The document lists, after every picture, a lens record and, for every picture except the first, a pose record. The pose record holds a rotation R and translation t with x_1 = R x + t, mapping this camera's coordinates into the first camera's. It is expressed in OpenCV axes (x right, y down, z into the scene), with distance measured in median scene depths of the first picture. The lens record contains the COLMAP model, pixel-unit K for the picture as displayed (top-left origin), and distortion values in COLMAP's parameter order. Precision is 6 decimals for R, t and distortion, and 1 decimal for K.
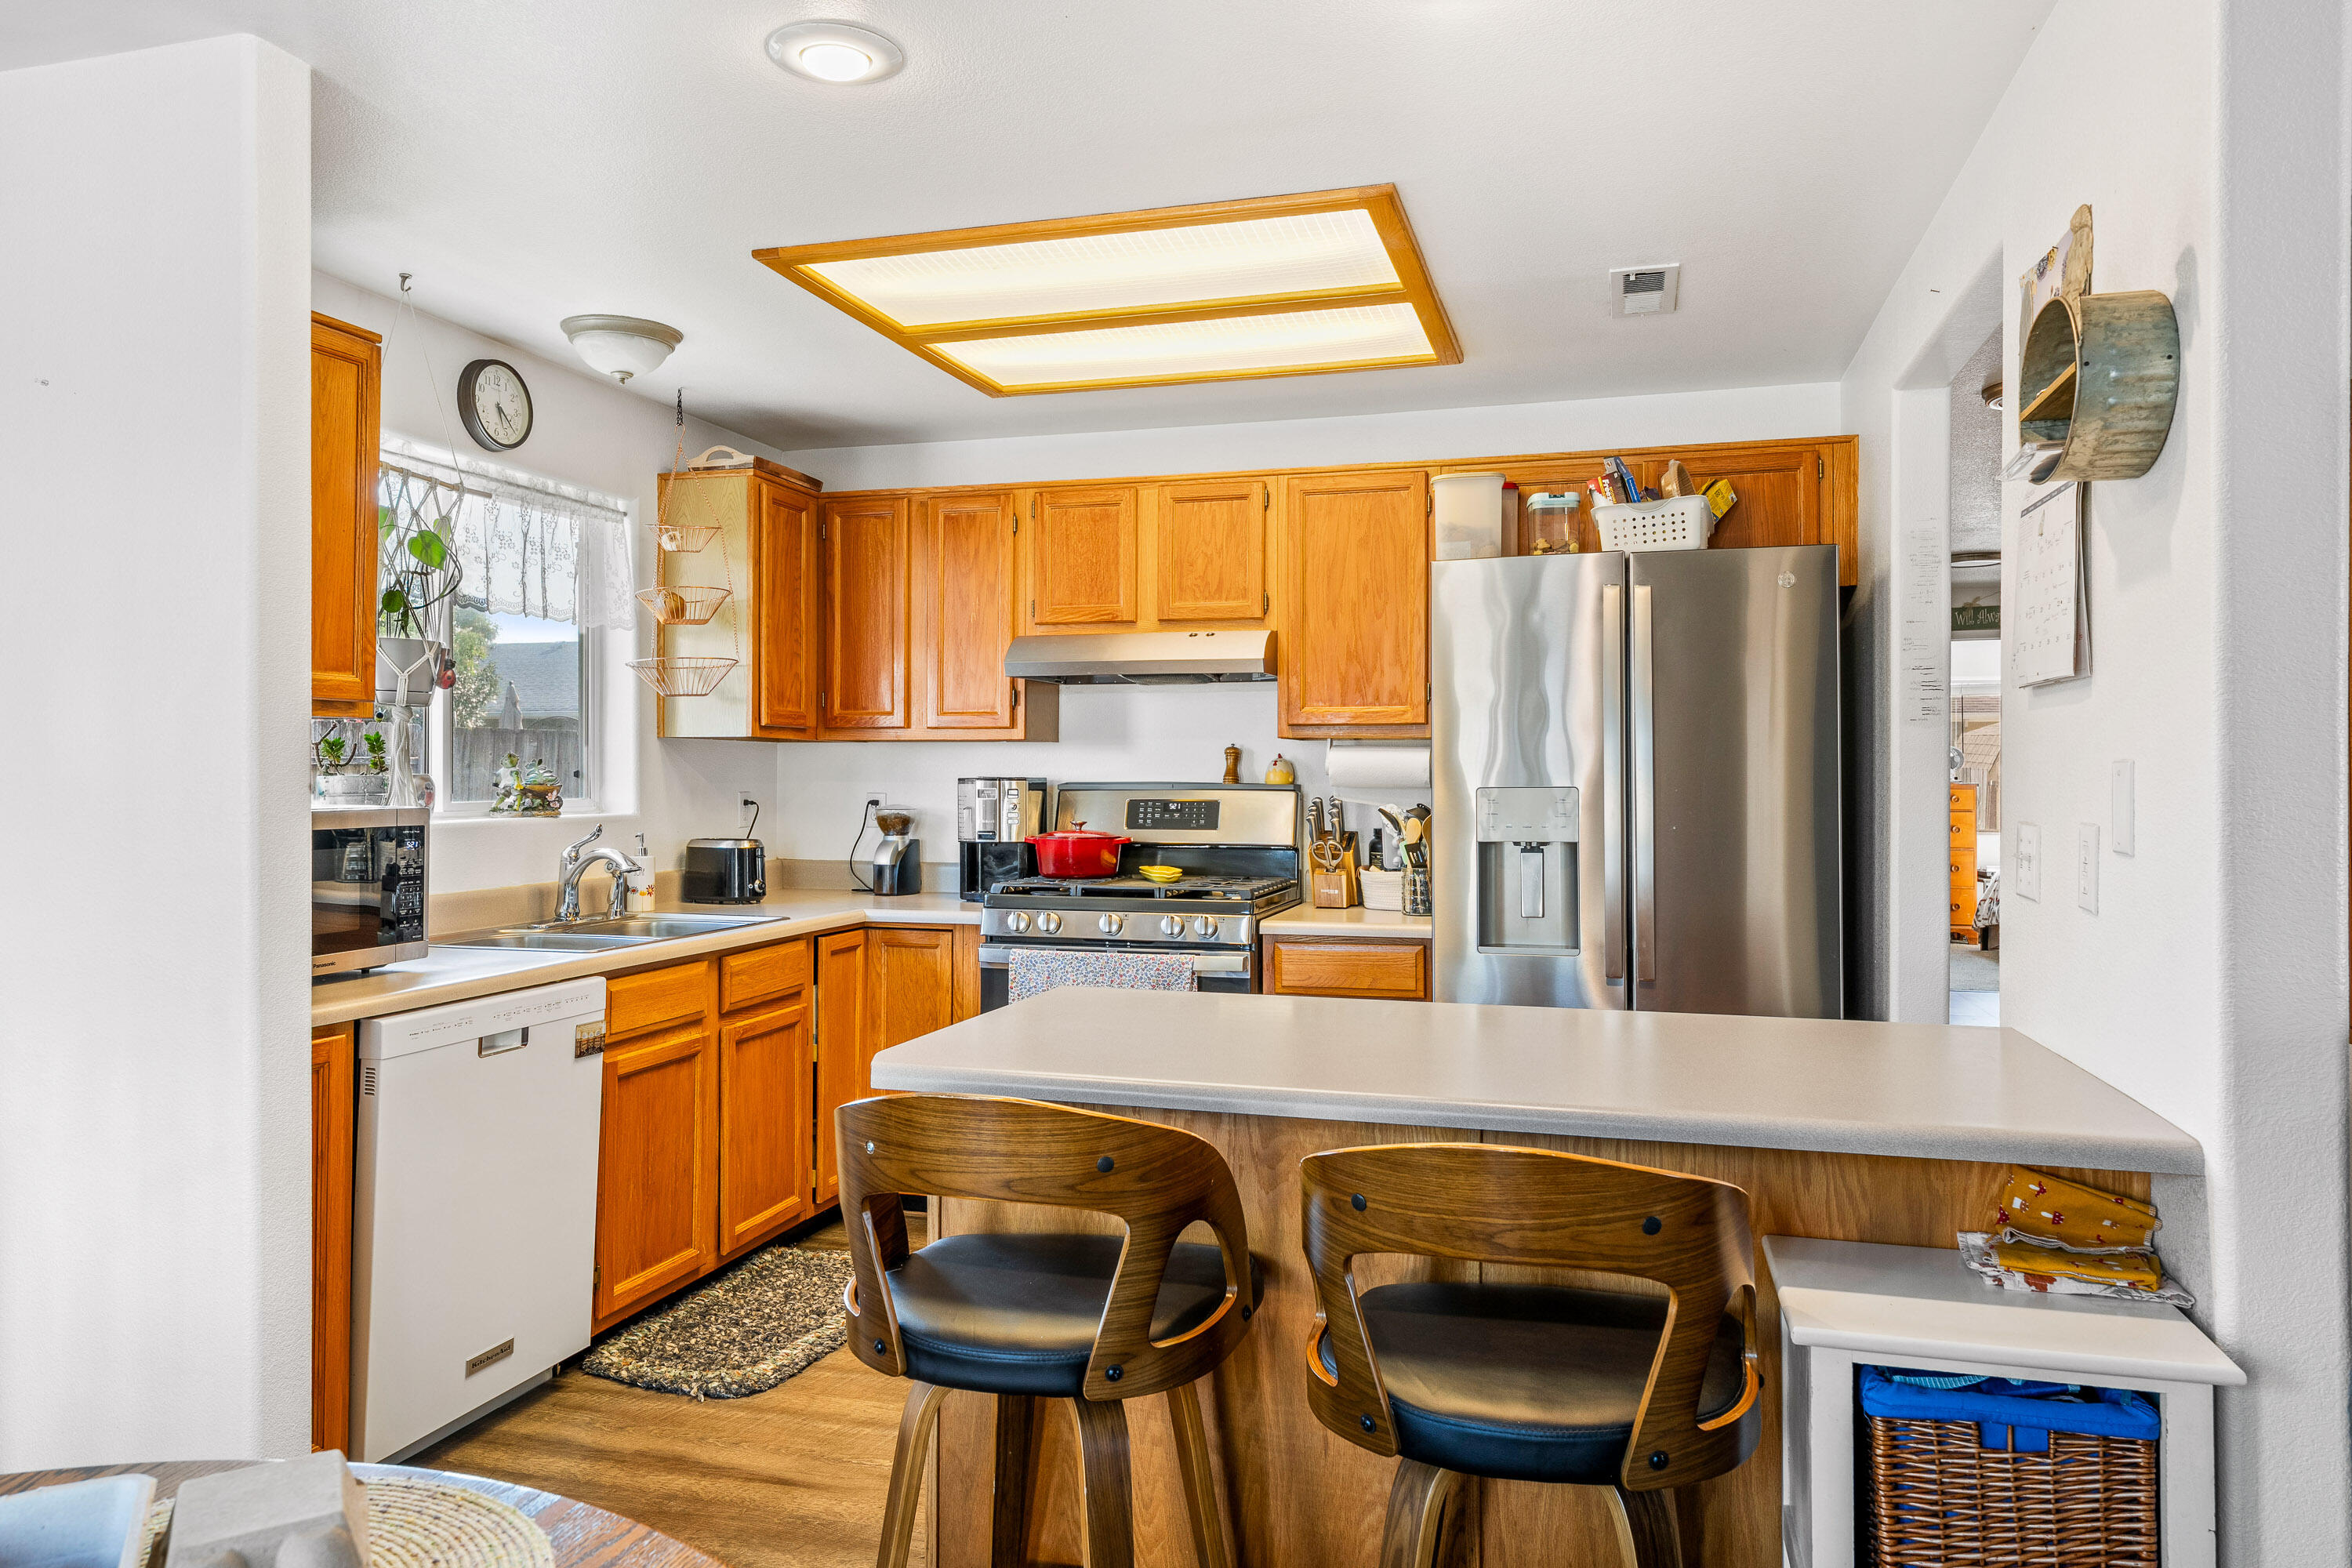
lens RADIAL K [[1547.8, 0, 1185.2], [0, 1547.8, 779.5], [0, 0, 1]] dist [0.085270, 0.001510]
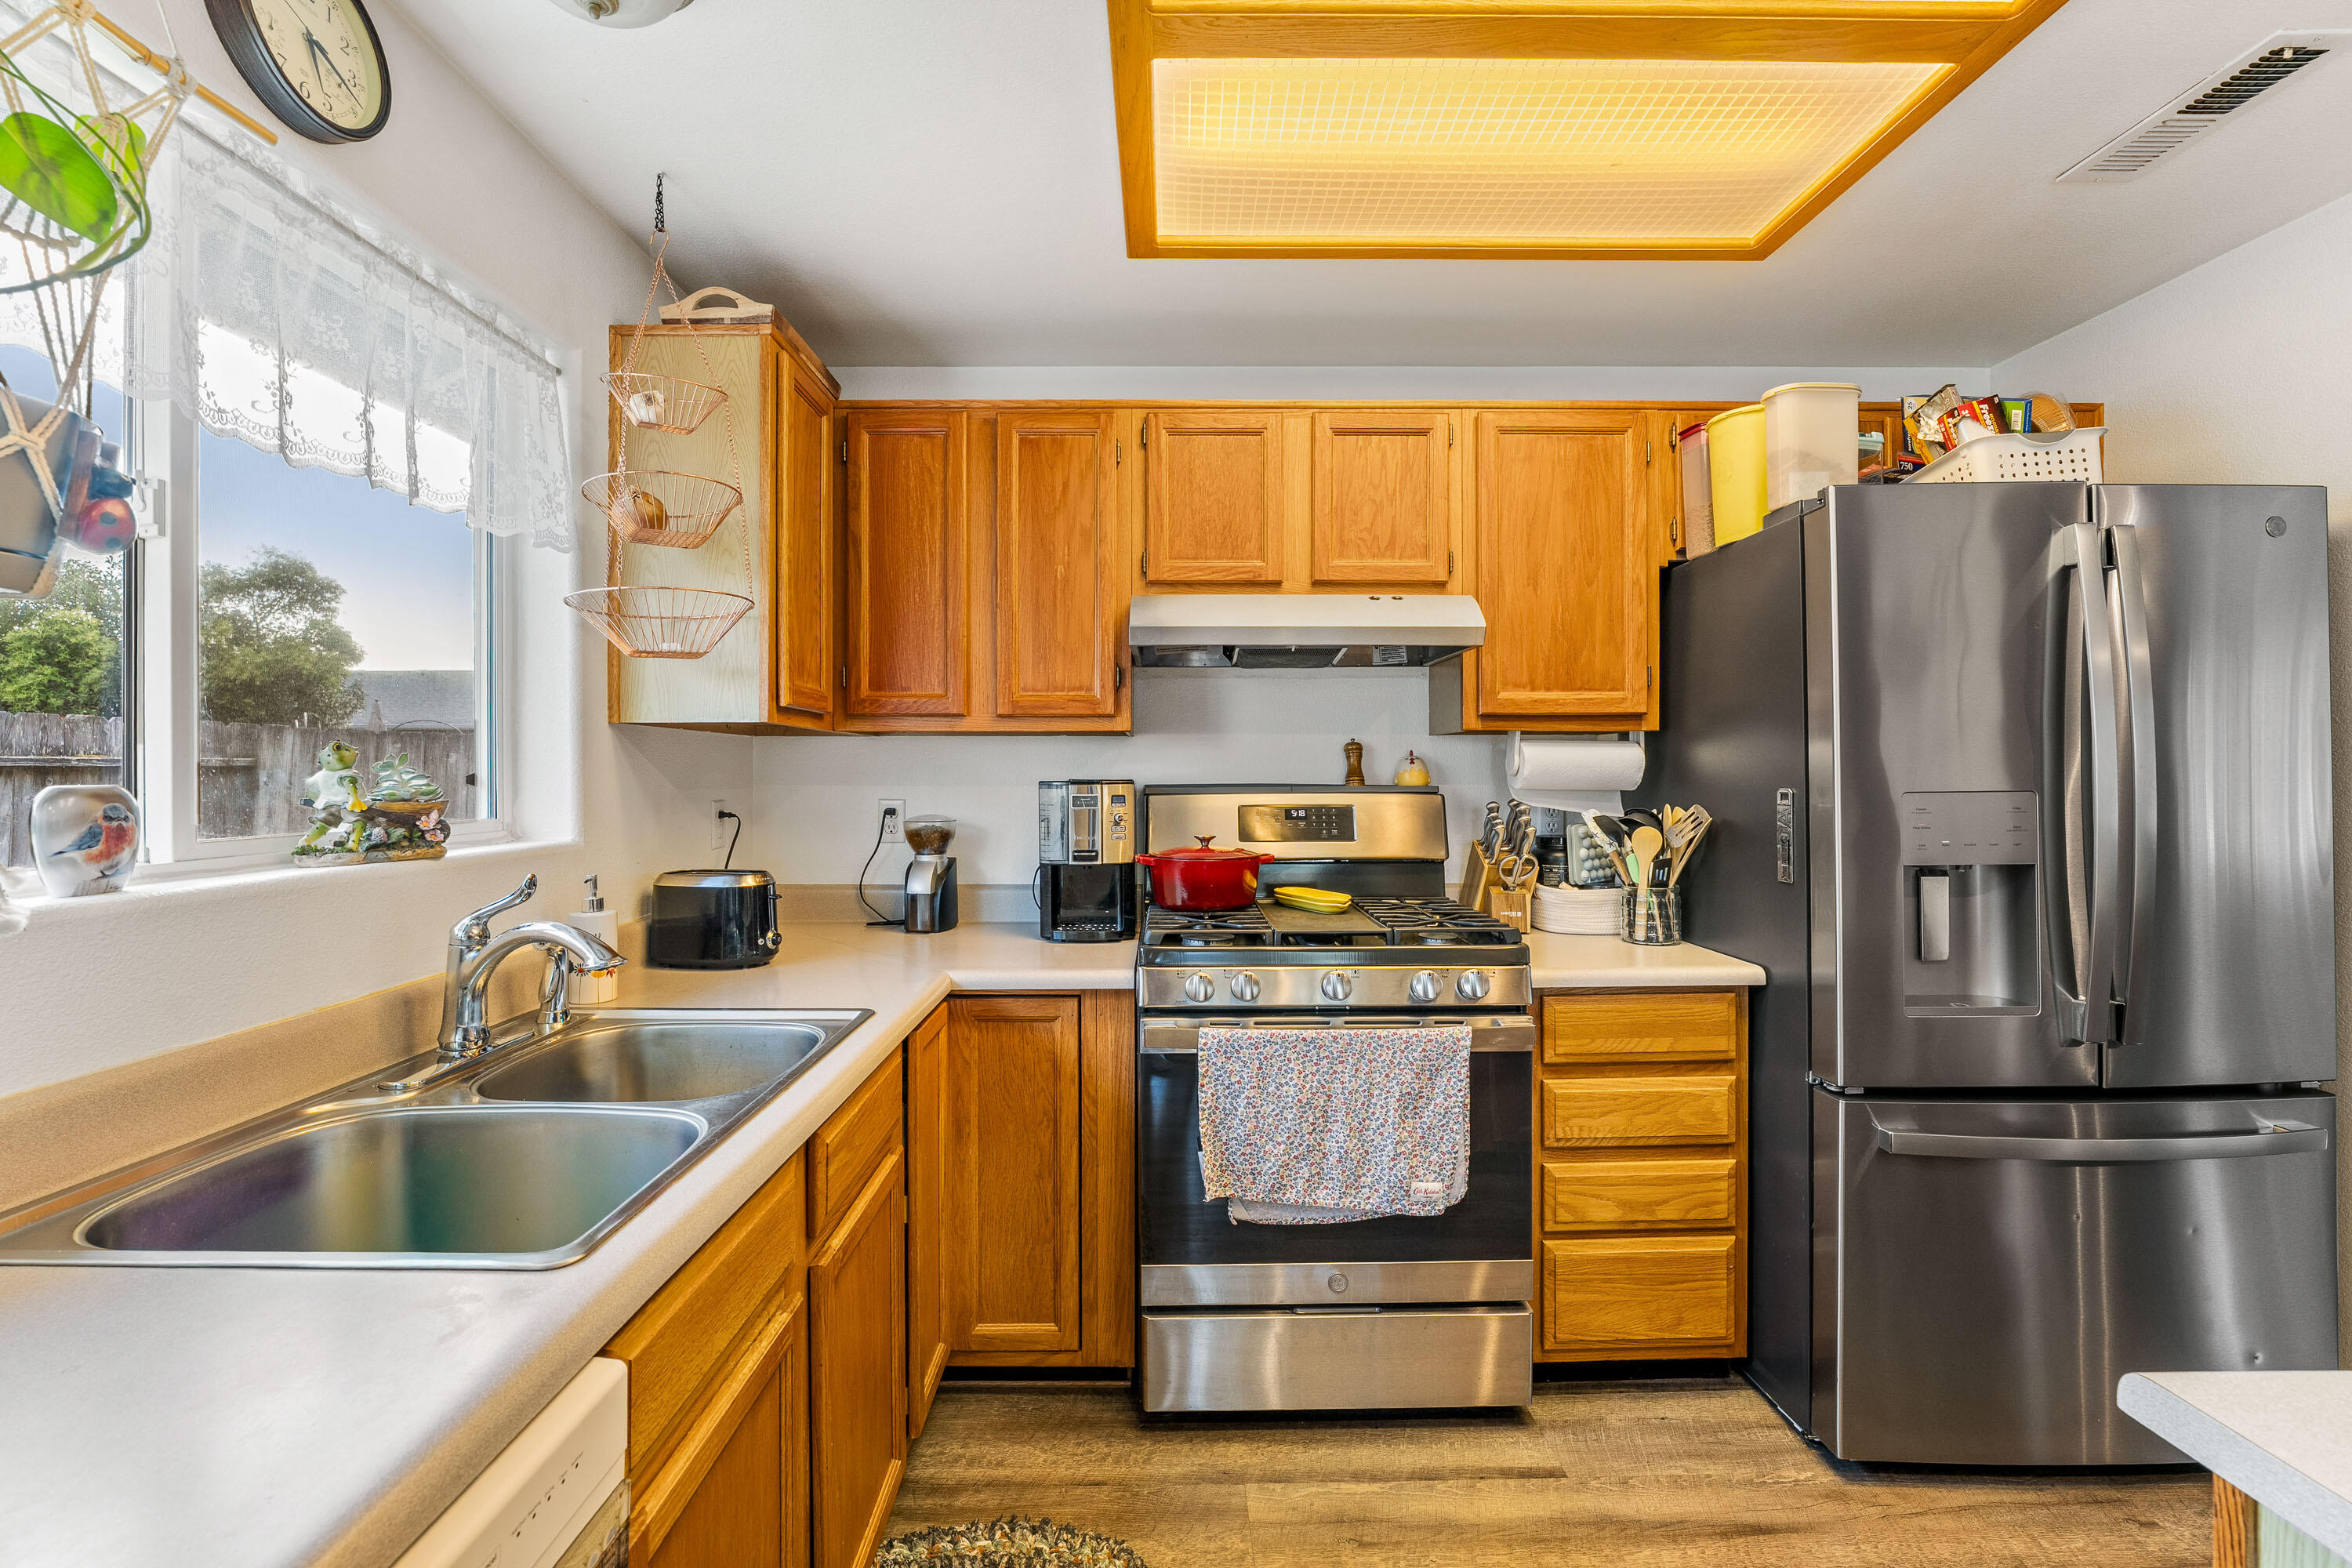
lens RADIAL K [[945.6, 0, 1169.4], [0, 945.6, 775.5], [0, 0, 1]] dist [-0.006809, -0.000324]
pose [[0.957608, -0.006062, 0.288010, -0.225404], [0.005622, 0.999981, 0.002356, -0.004537], [-0.288018, -0.000637, 0.957625, 0.549875]]
